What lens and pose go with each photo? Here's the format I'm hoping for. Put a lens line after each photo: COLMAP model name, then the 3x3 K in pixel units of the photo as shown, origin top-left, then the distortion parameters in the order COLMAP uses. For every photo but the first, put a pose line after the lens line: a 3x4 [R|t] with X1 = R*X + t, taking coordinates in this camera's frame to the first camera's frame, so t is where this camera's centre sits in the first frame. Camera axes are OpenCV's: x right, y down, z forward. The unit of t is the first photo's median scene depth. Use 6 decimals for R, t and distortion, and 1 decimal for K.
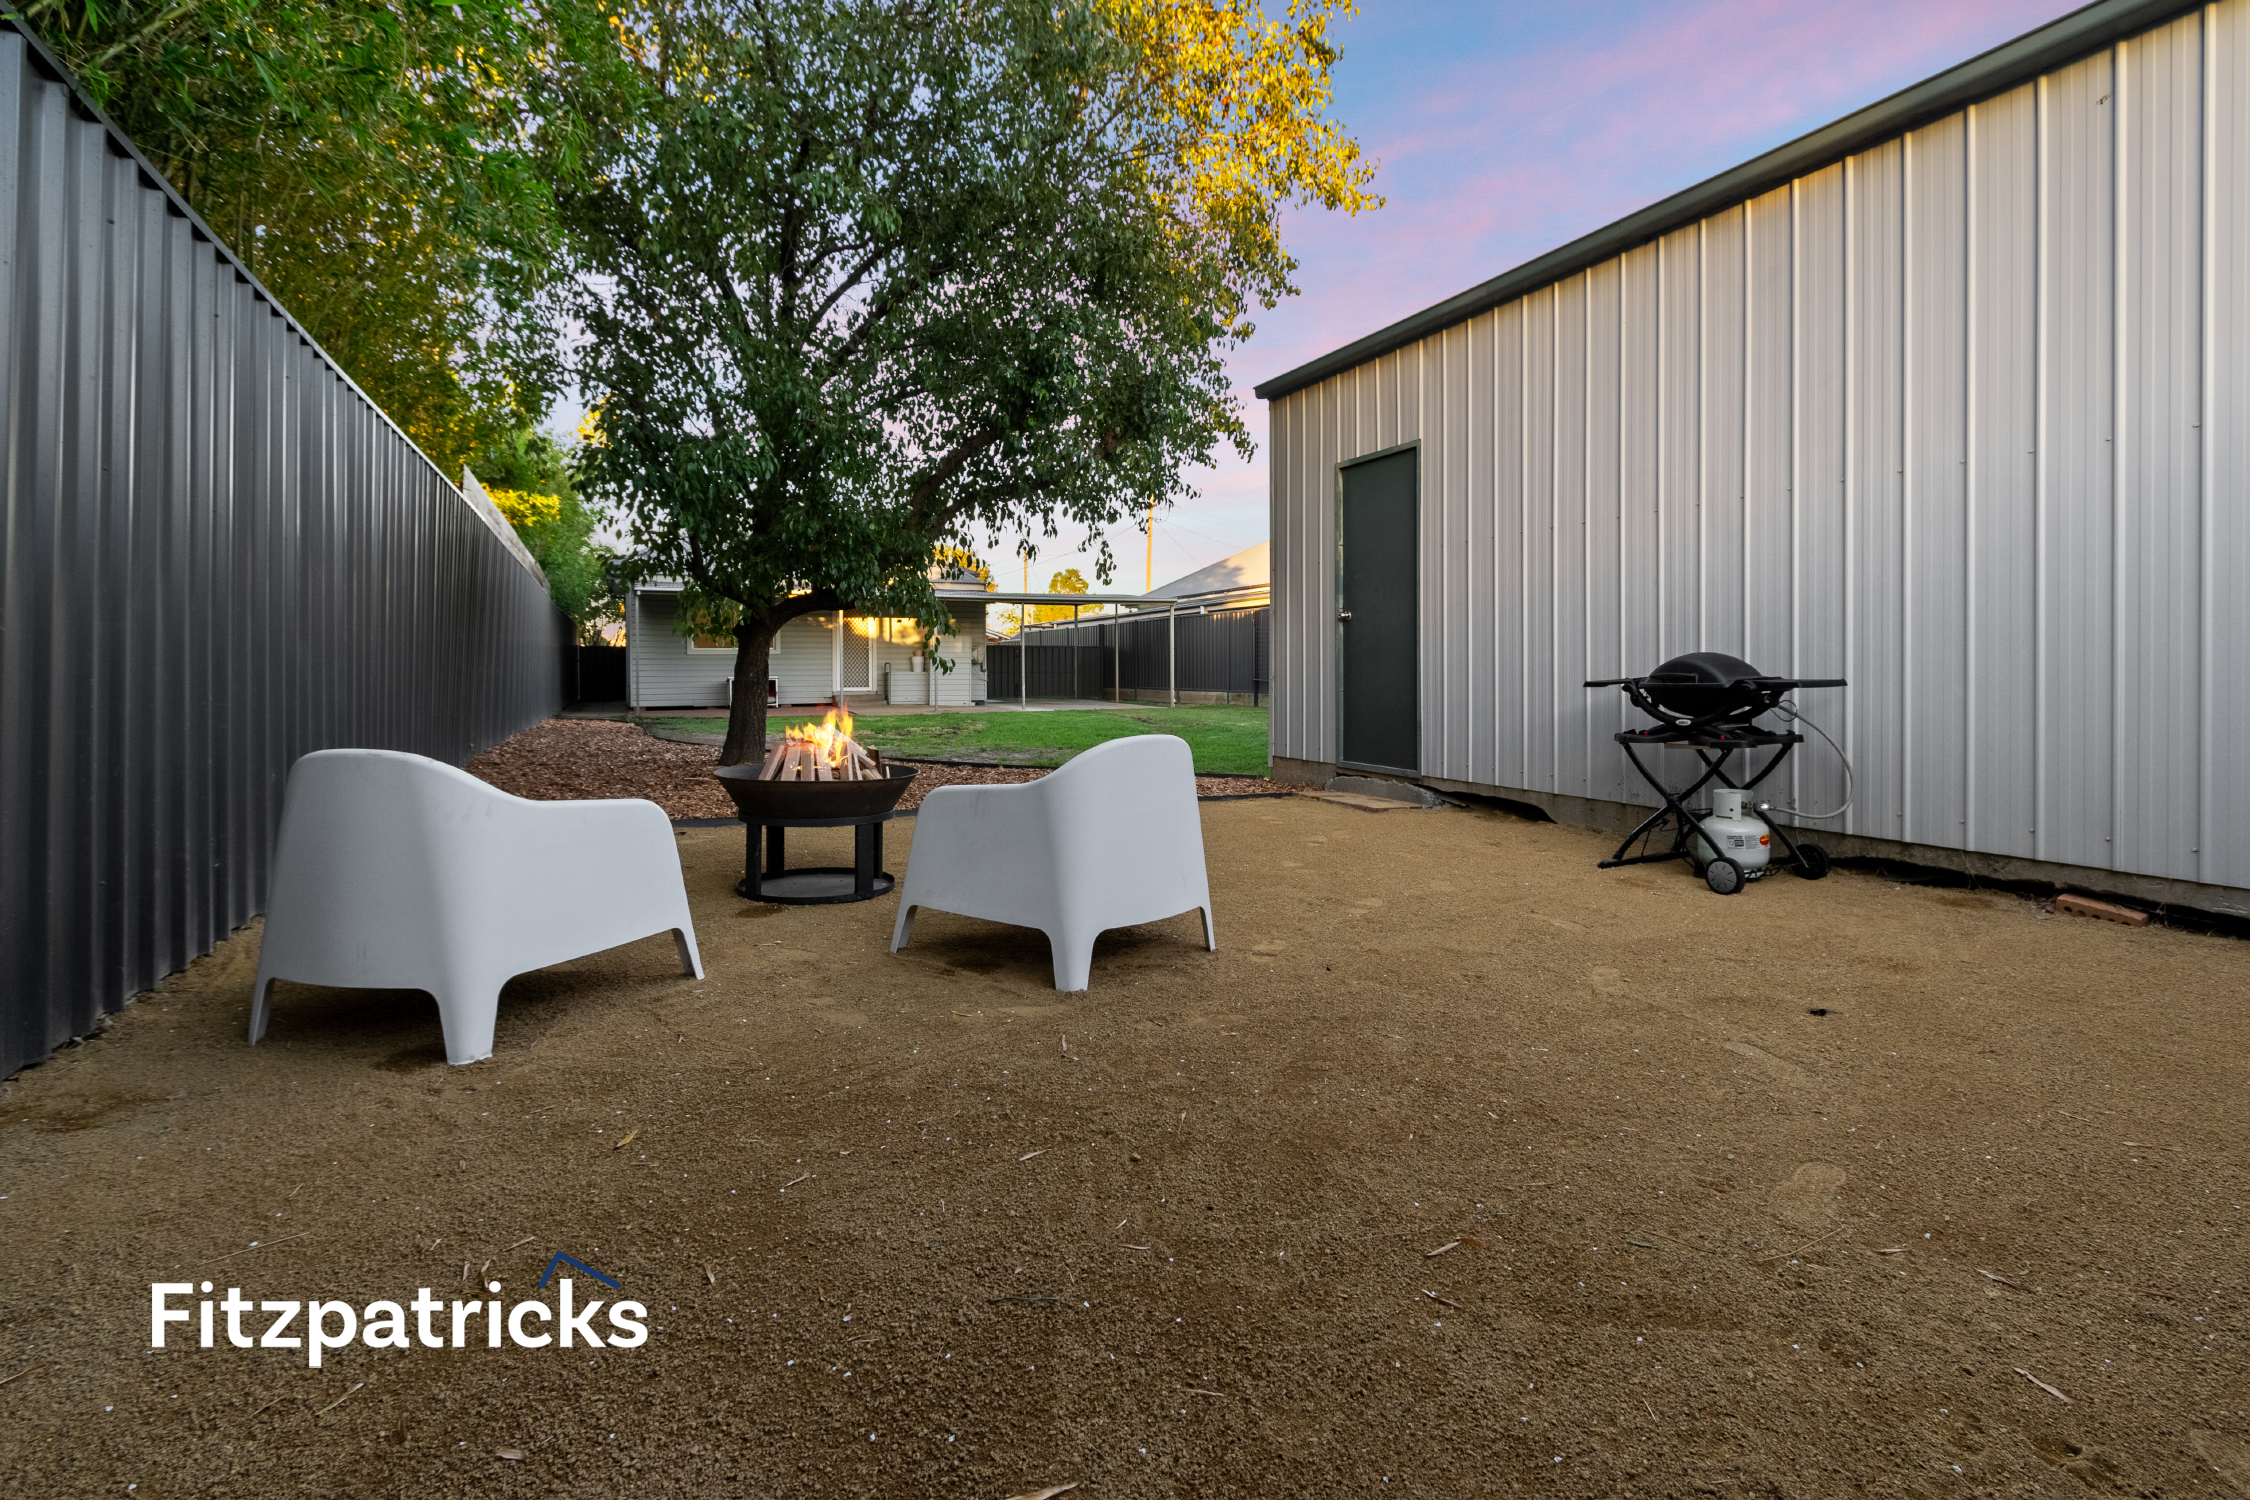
lens RADIAL K [[1053.6, 0, 1123.7], [0, 1053.6, 707.4], [0, 0, 1]] dist [0.001341, 0.000145]
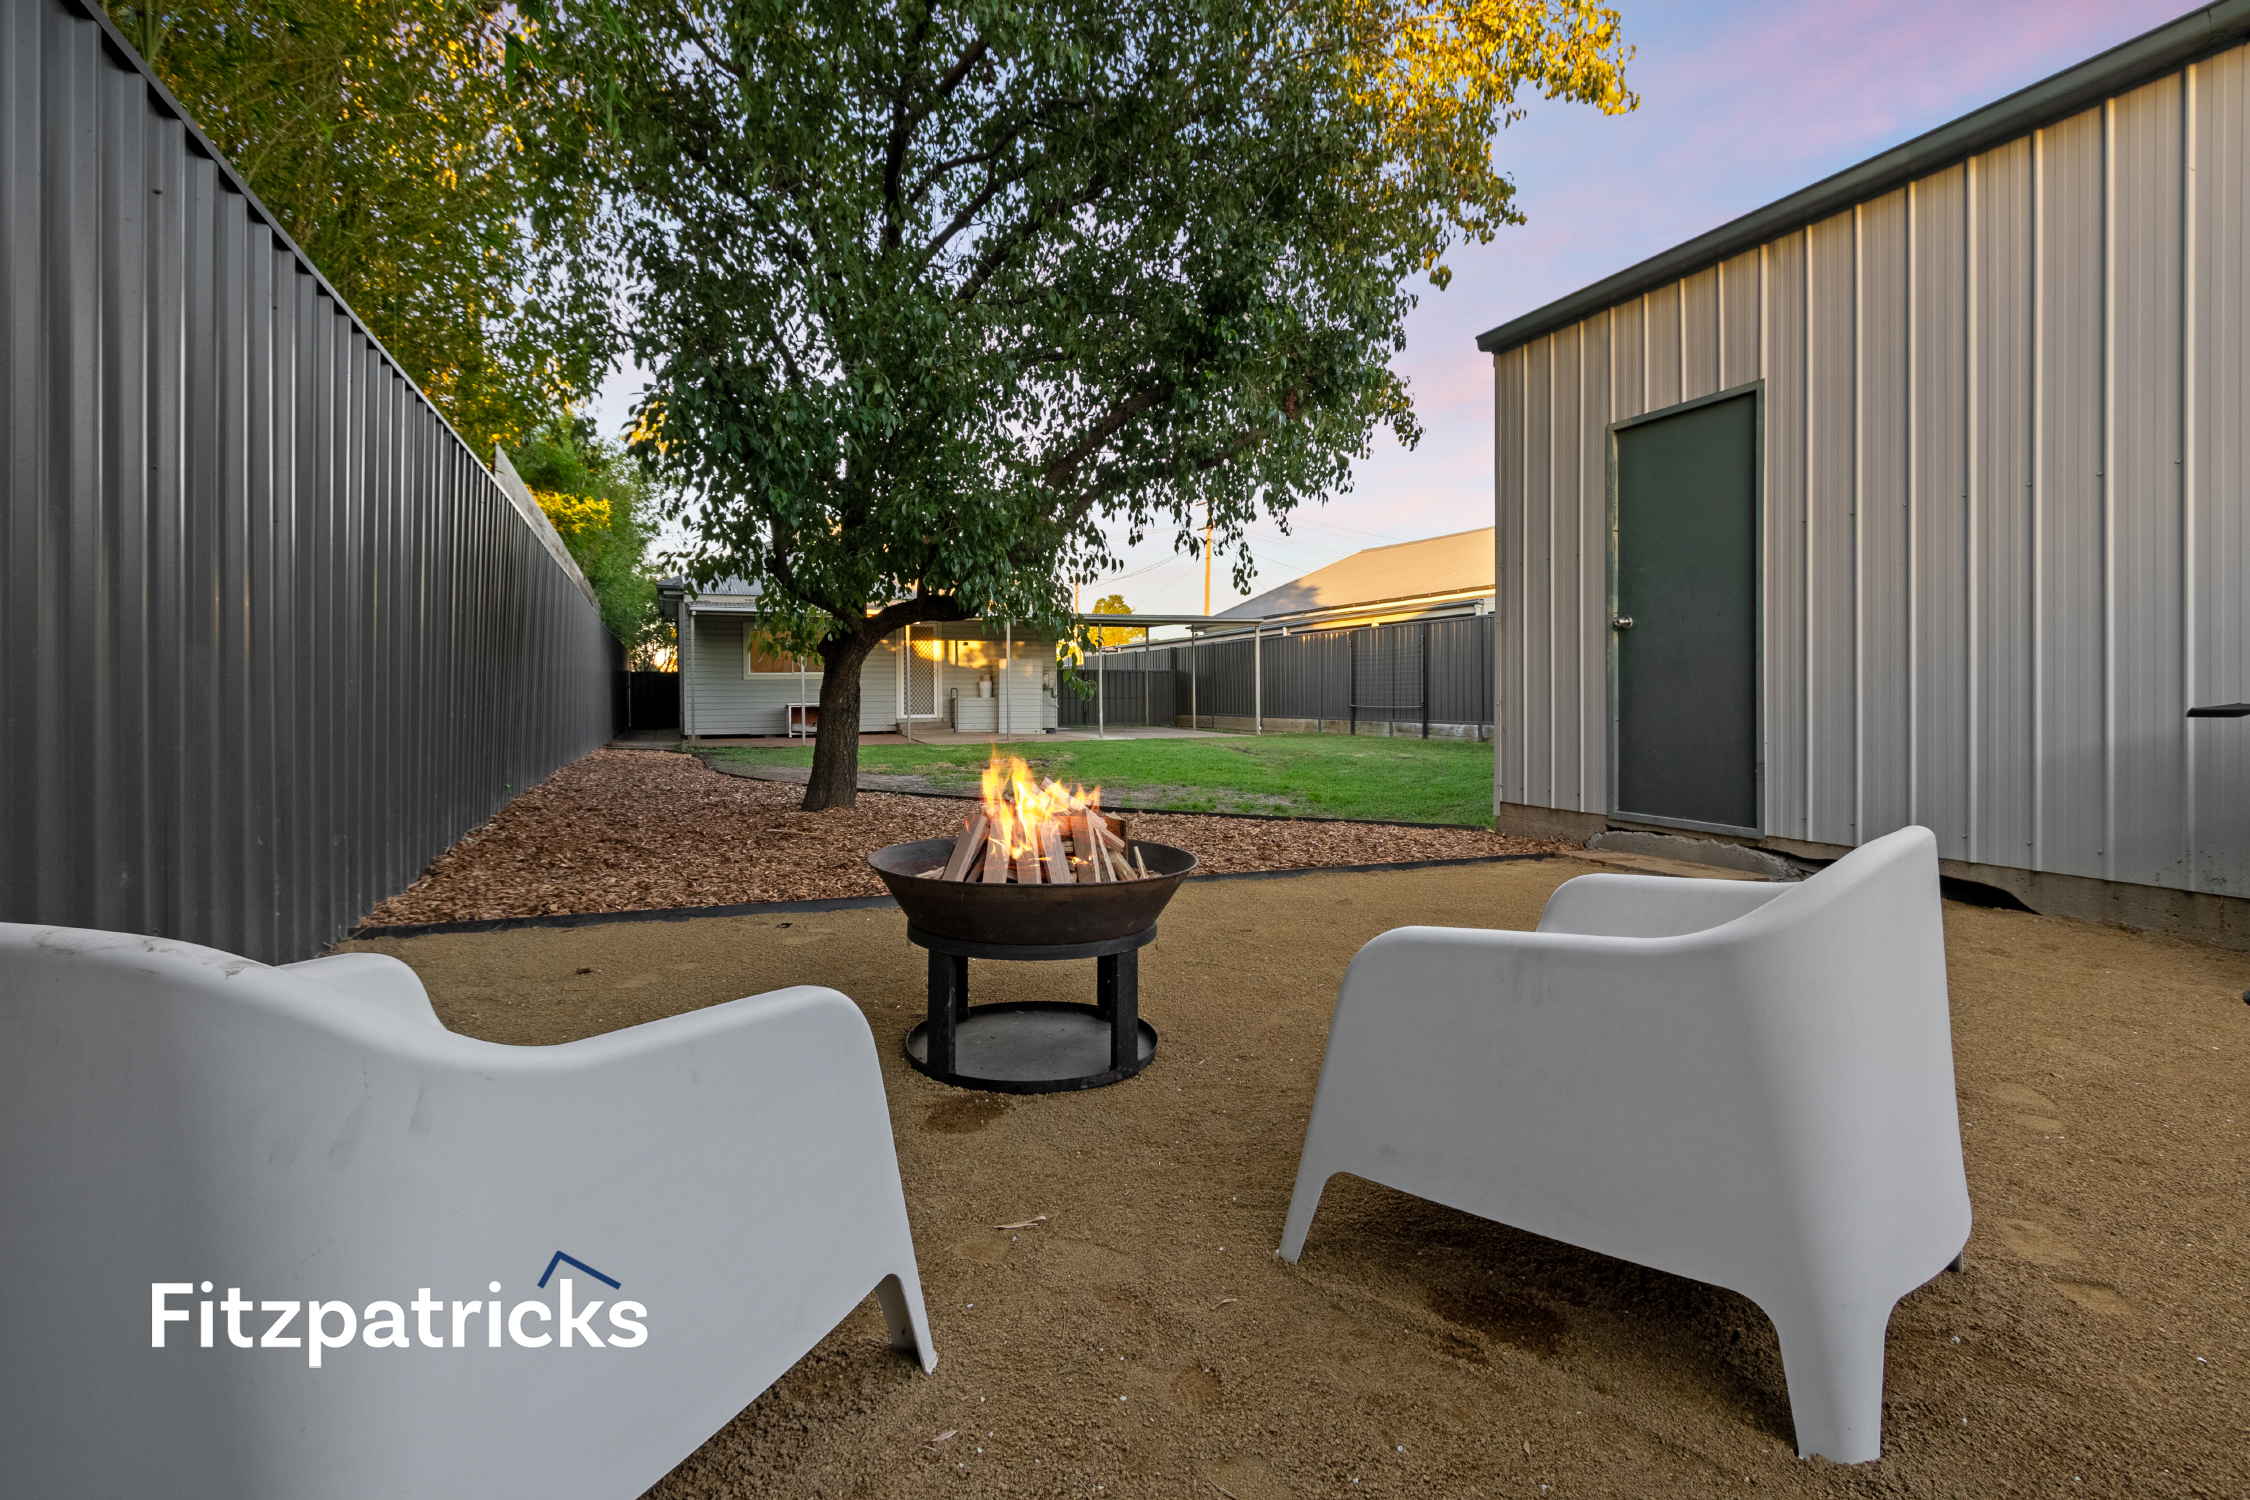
lens RADIAL K [[1049.6, 0, 1136.6], [0, 1049.6, 738.9], [0, 0, 1]] dist [0.000301, -0.000366]
pose [[0.999660, -0.000173, -0.026058, -0.101471], [0.000310, 0.999986, 0.005249, -0.005209], [0.026057, -0.005255, 0.999647, 0.185751]]
